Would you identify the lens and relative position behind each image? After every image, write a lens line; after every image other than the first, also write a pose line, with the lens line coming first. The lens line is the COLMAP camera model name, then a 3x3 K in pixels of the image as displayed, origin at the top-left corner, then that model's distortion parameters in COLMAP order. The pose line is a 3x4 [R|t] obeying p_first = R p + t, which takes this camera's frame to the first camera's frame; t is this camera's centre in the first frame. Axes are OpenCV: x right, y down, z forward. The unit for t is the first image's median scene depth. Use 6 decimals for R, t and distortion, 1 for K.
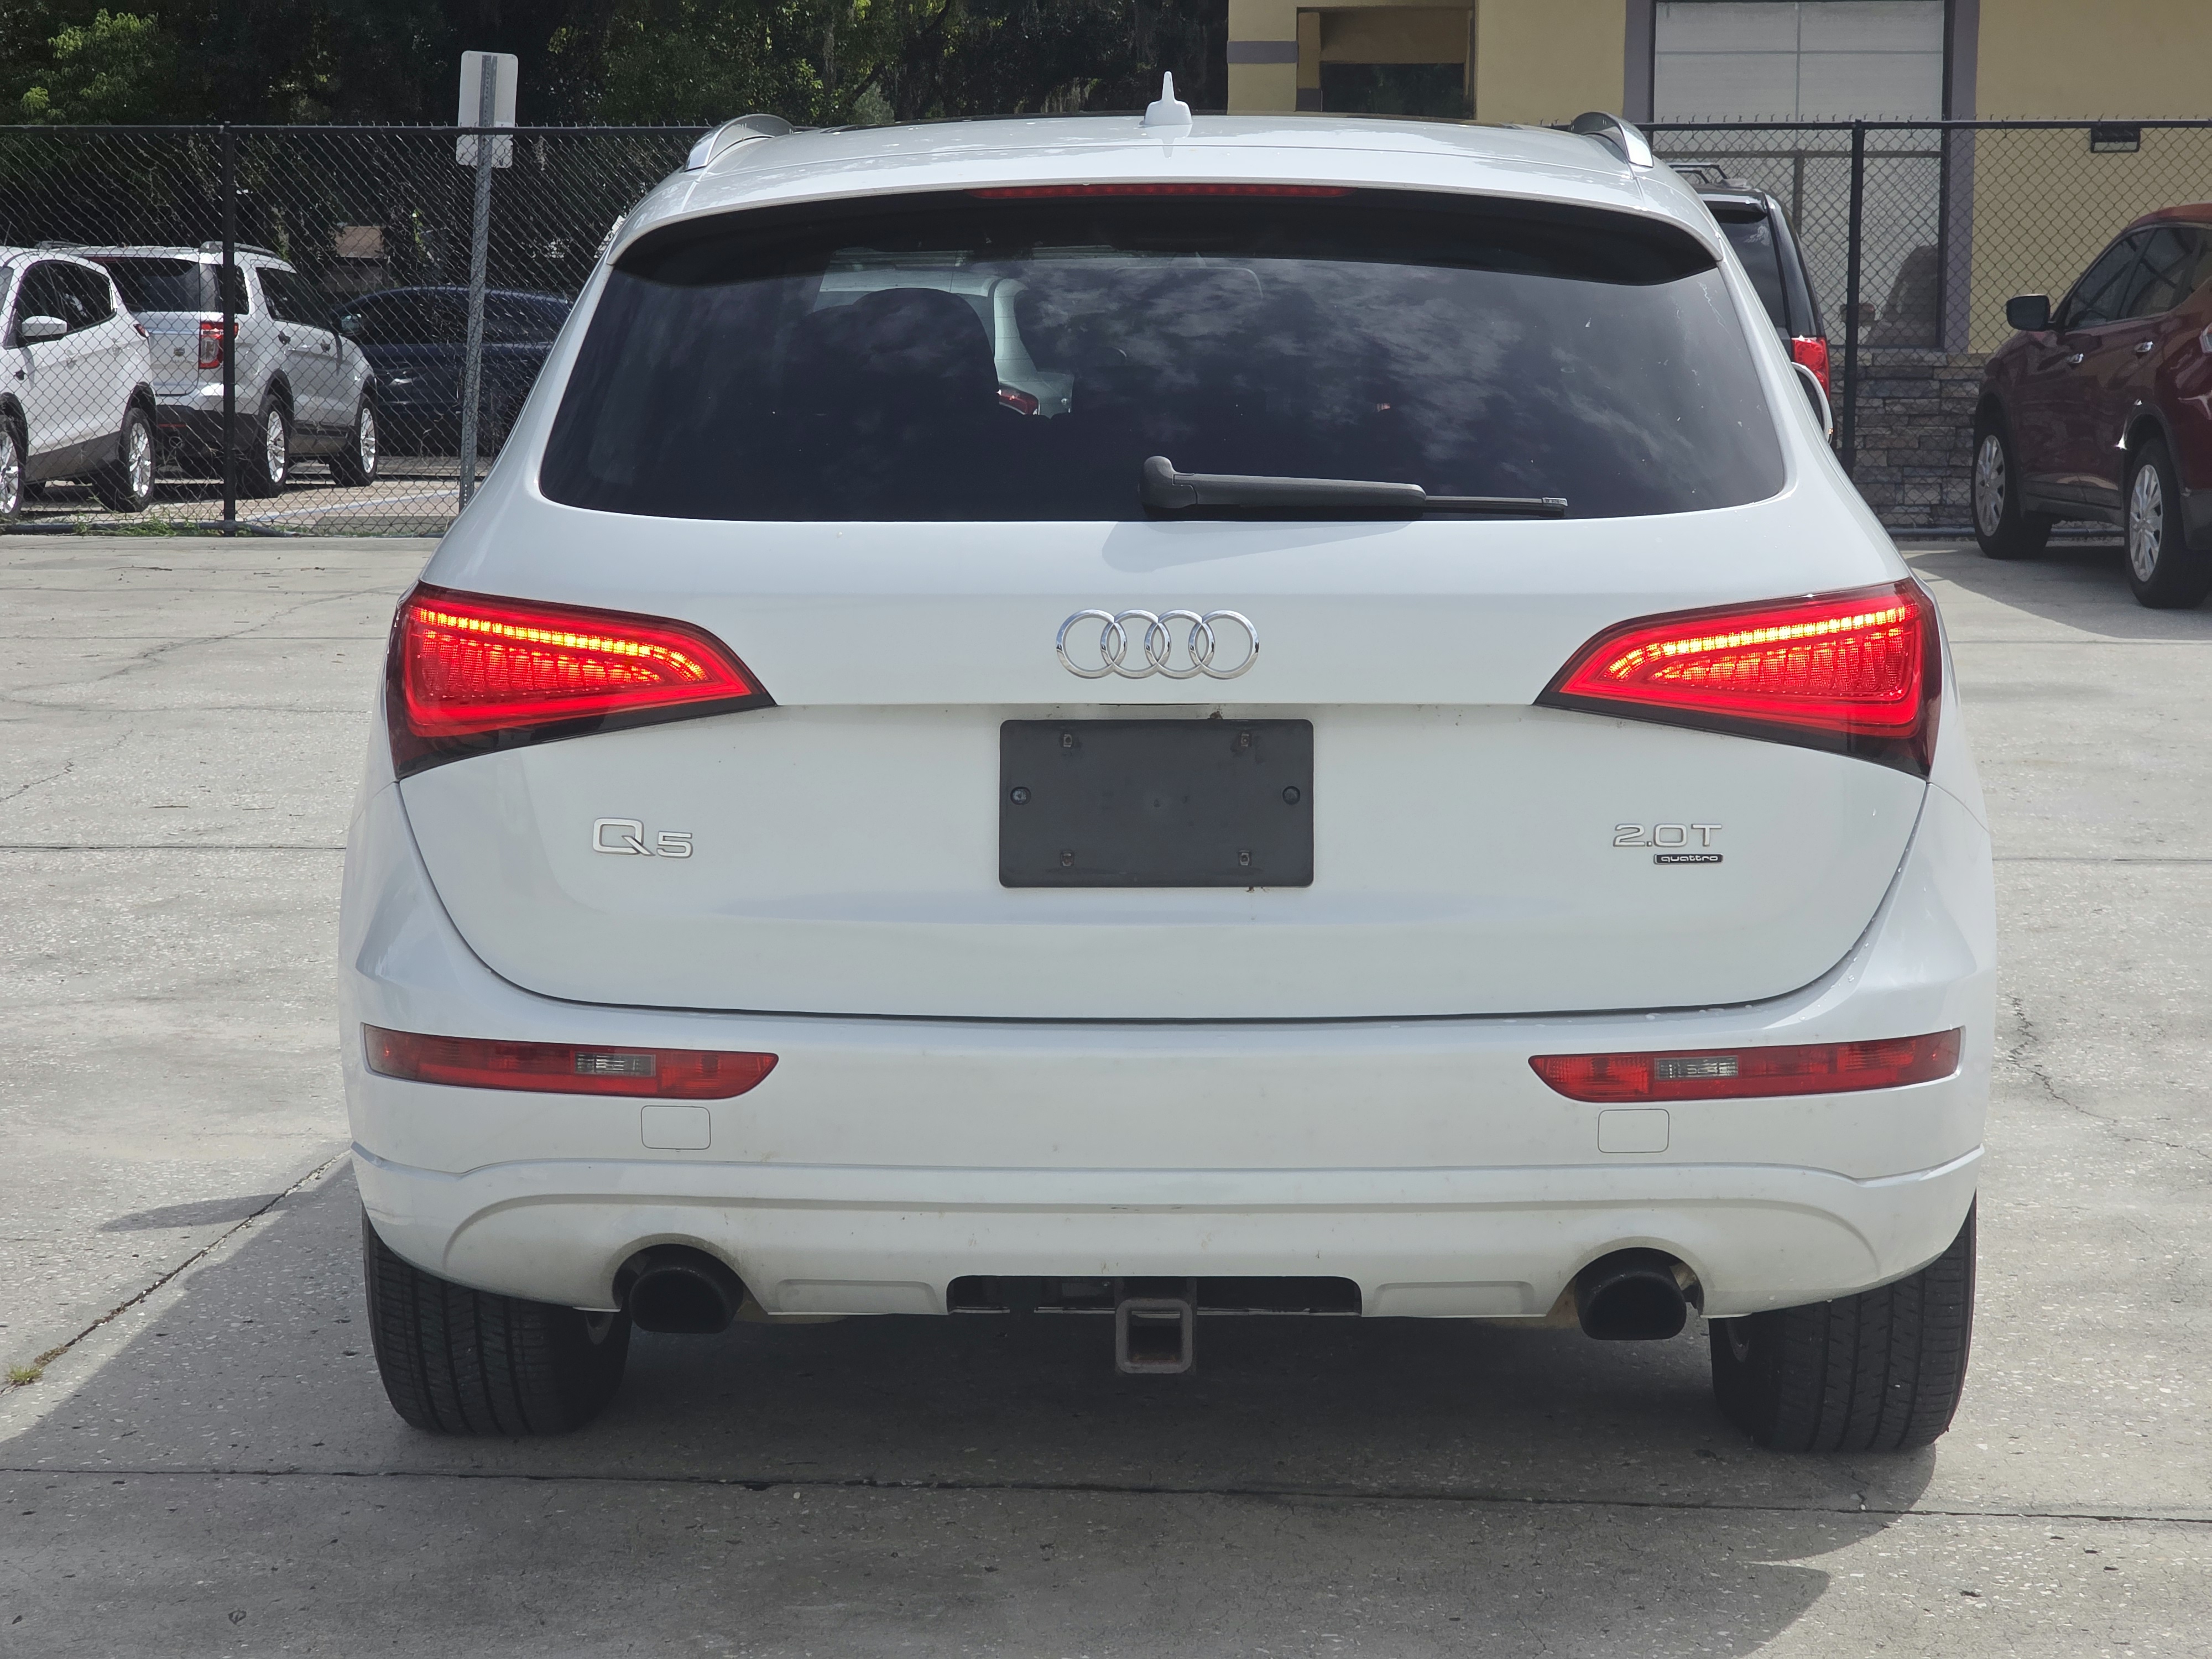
lens RADIAL K [[3981.0, 0, 1157.1], [0, 3981.0, 836.8], [0, 0, 1]] dist [0.038371, 0.000000]
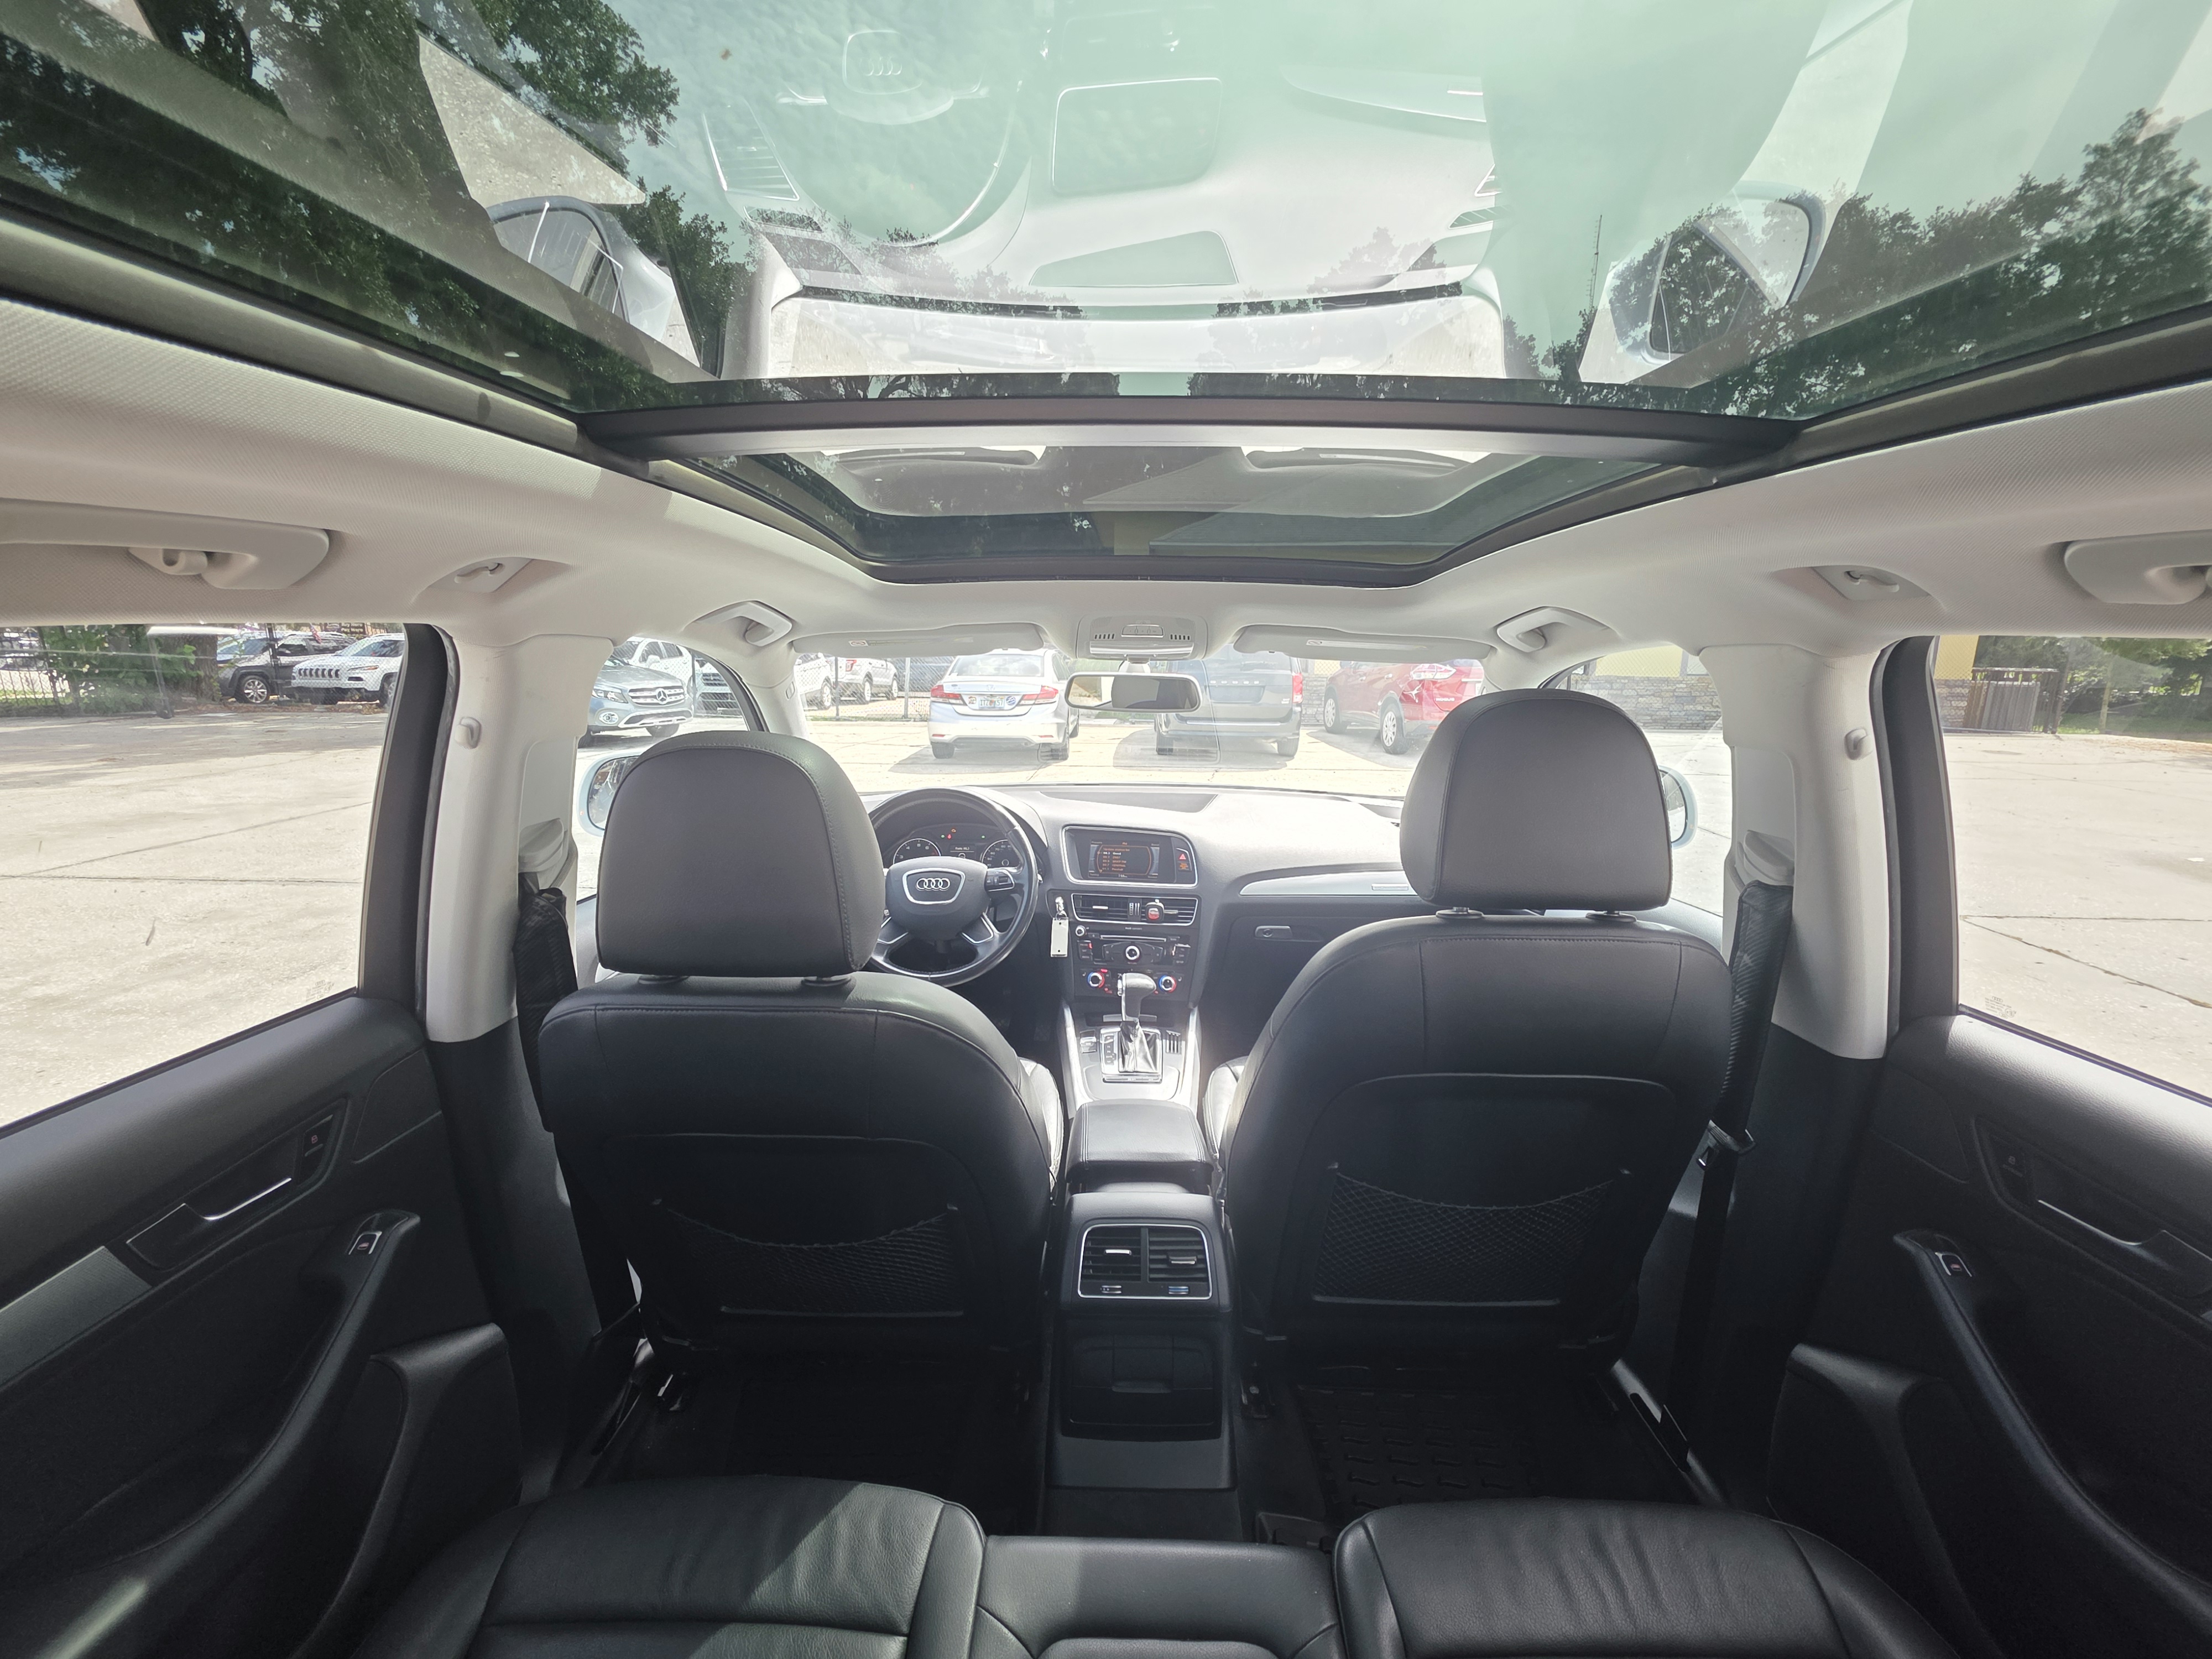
lens RADIAL K [[878.4, 0, 1119.9], [0, 878.4, 832.9], [0, 0, 1]] dist [-0.004030, 0.001042]
pose [[0.999525, 0.002075, 0.030738, -0.001320], [-0.004180, 0.997639, 0.068551, -0.033981], [-0.030523, -0.068647, 0.997174, 0.221564]]
